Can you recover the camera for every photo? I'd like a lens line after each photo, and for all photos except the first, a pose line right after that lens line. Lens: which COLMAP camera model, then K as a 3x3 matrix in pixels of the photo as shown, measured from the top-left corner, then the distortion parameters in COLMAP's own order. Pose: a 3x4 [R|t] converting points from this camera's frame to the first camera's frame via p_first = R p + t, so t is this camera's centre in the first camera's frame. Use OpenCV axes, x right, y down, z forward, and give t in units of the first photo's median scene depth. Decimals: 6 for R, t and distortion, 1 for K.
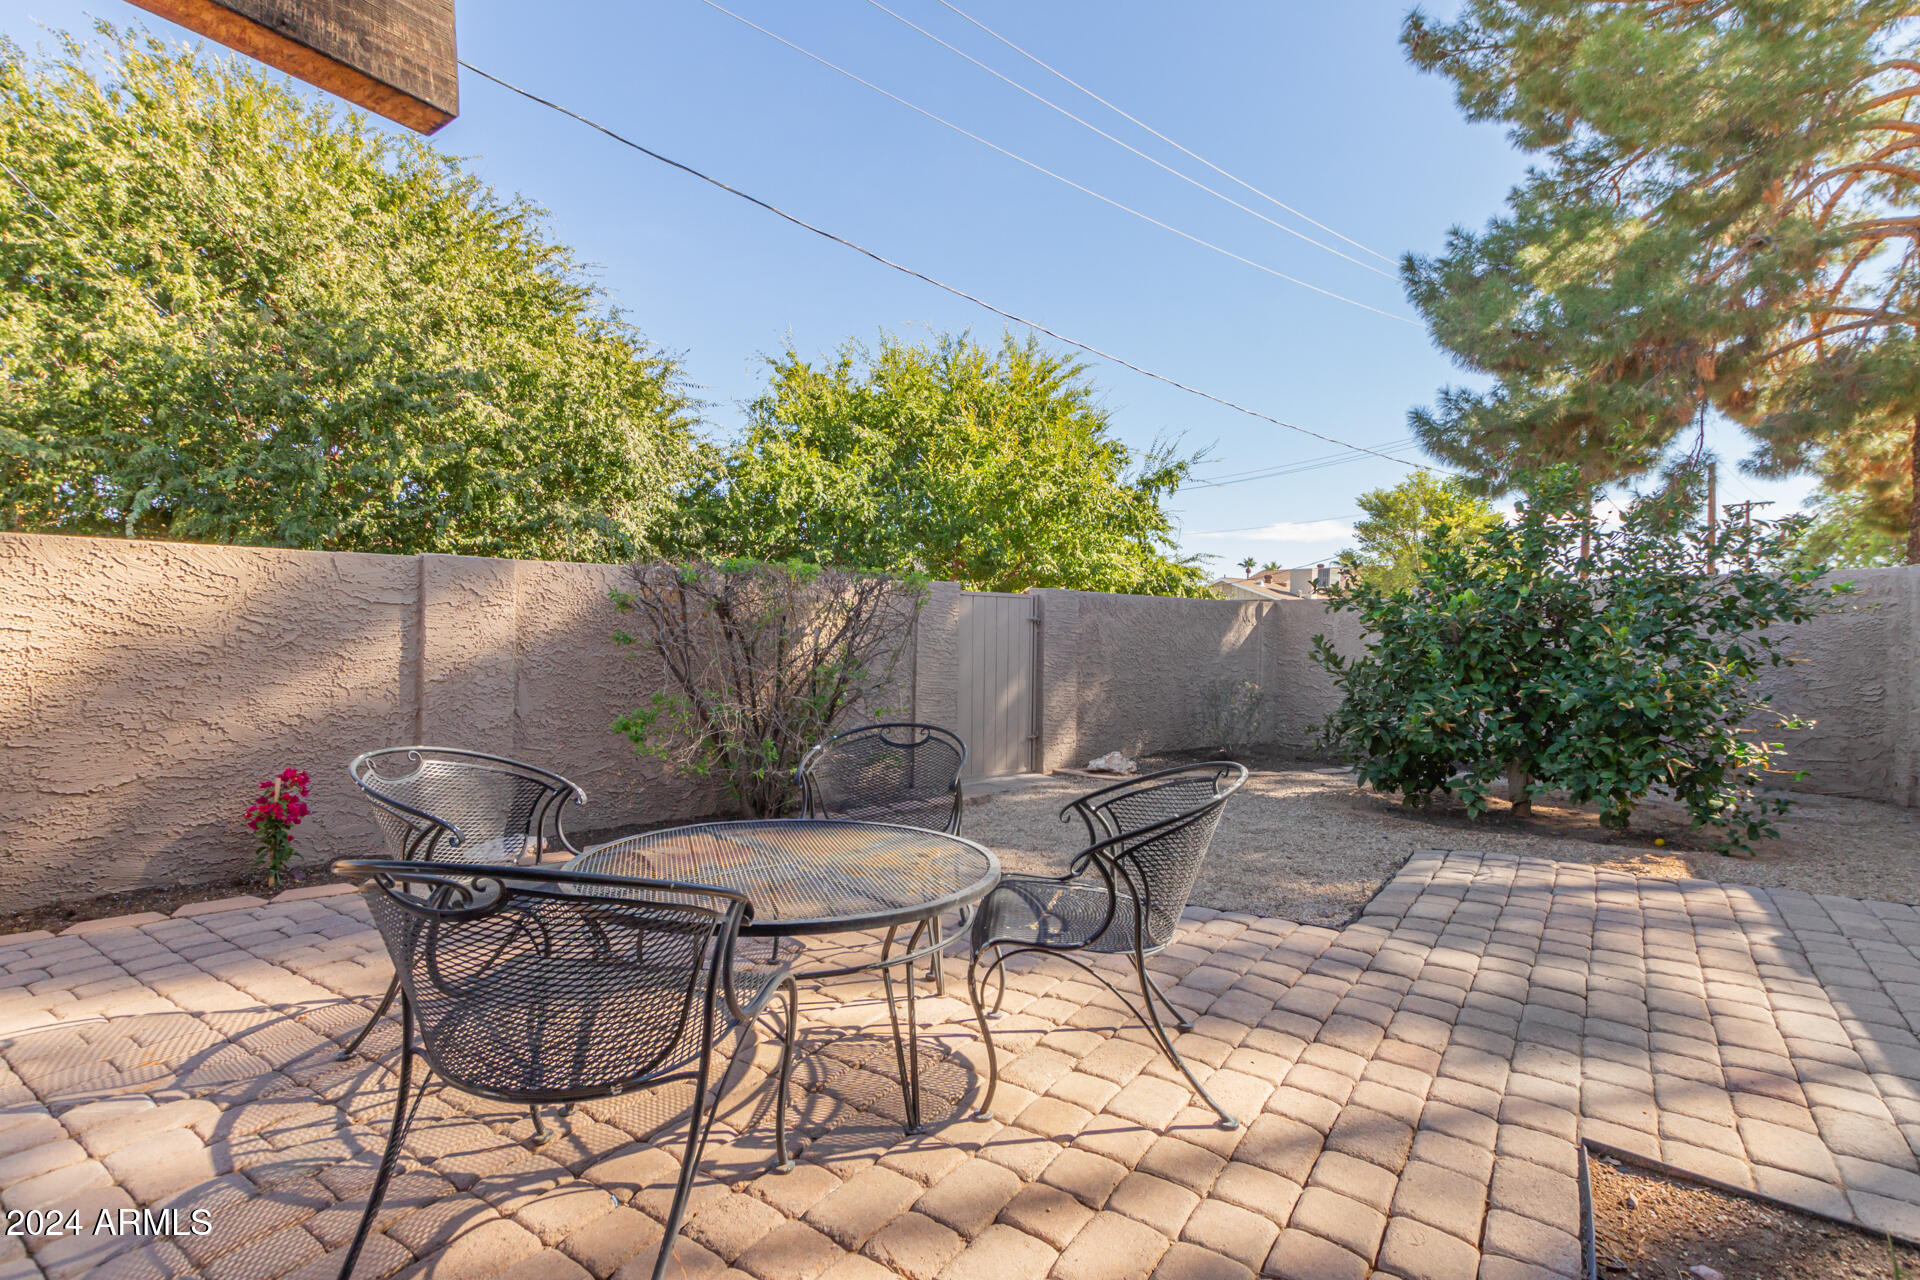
lens RADIAL K [[874.5, 0, 951.5], [0, 874.5, 658.0], [0, 0, 1]] dist [-0.001229, 0.000607]
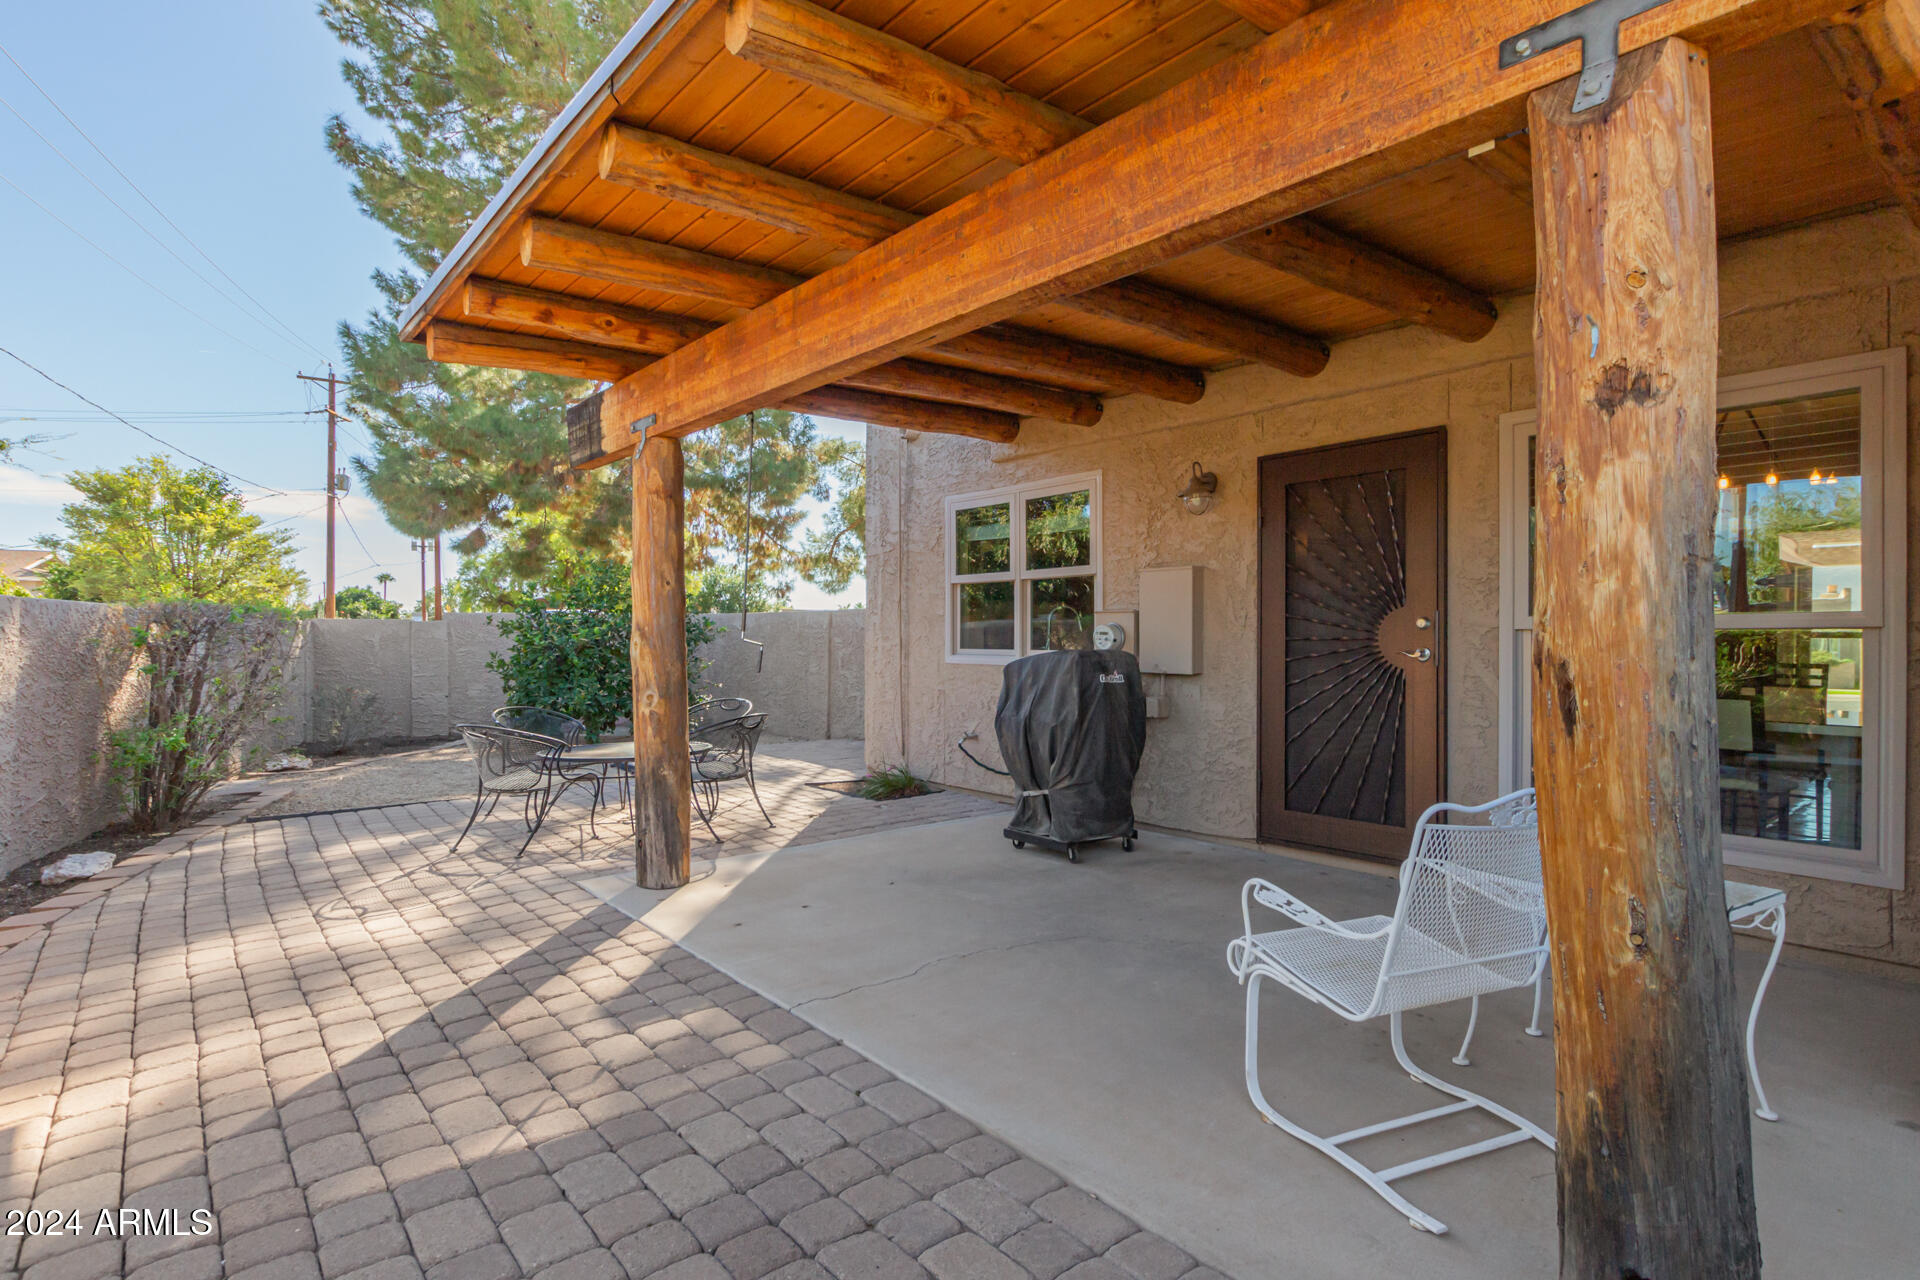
lens RADIAL K [[962.6, 0, 960.0], [0, 962.6, 640.0], [0, 0, 1]] dist [-0.000137, -0.000176]
pose [[0.269078, -0.015039, 0.963001, -0.423420], [0.032898, 0.999438, 0.006416, -0.012331], [-0.962557, 0.029954, 0.269421, -0.112266]]
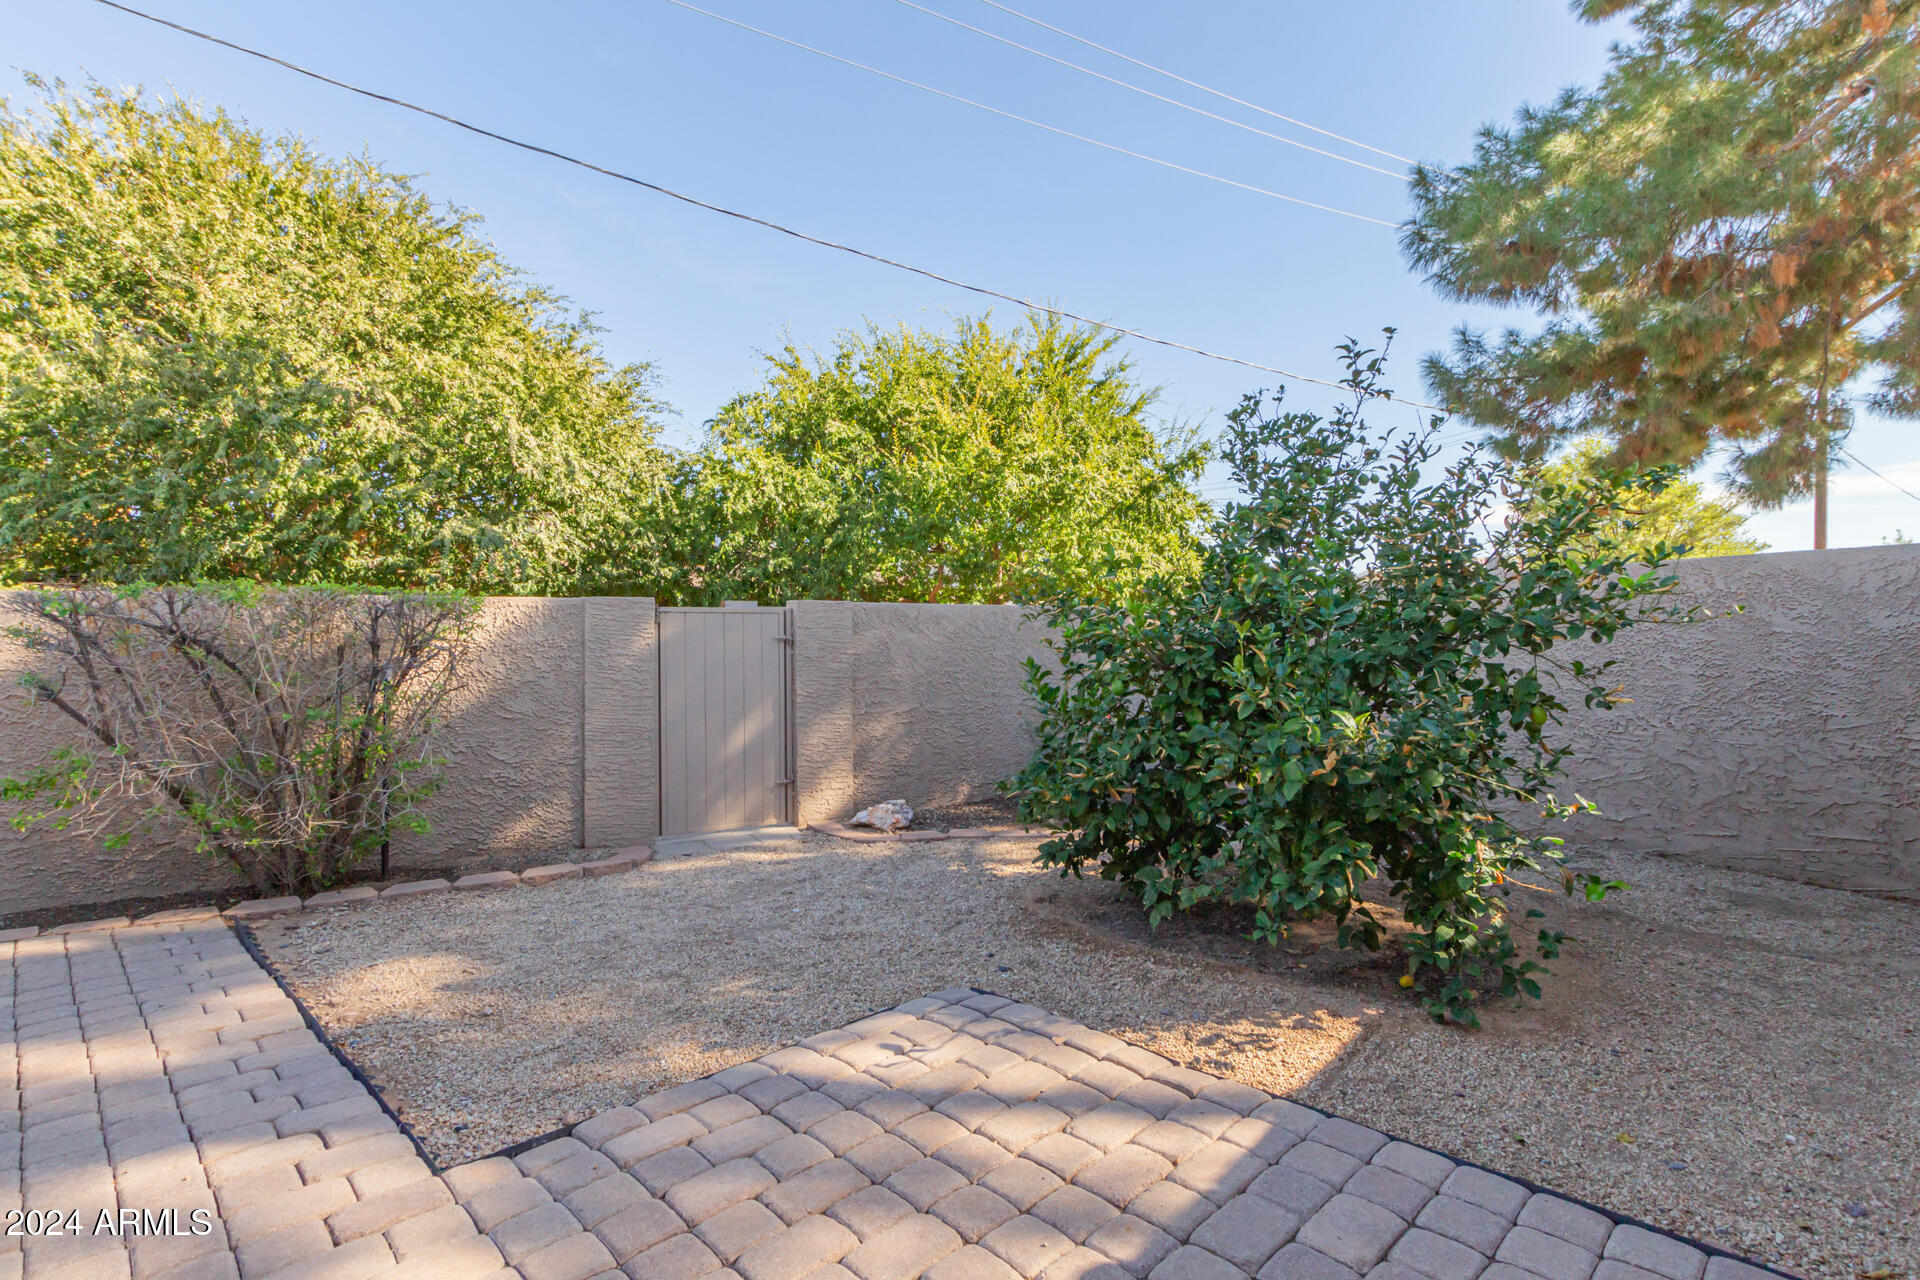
lens RADIAL K [[908.3, 0, 965.1], [0, 908.3, 649.2], [0, 0, 1]] dist [0.000507, -0.000902]
pose [[0.984603, -0.013763, -0.174264, 0.208902], [0.010658, 0.999768, -0.018741, -0.008093], [0.174482, 0.016595, 0.984521, 0.097928]]
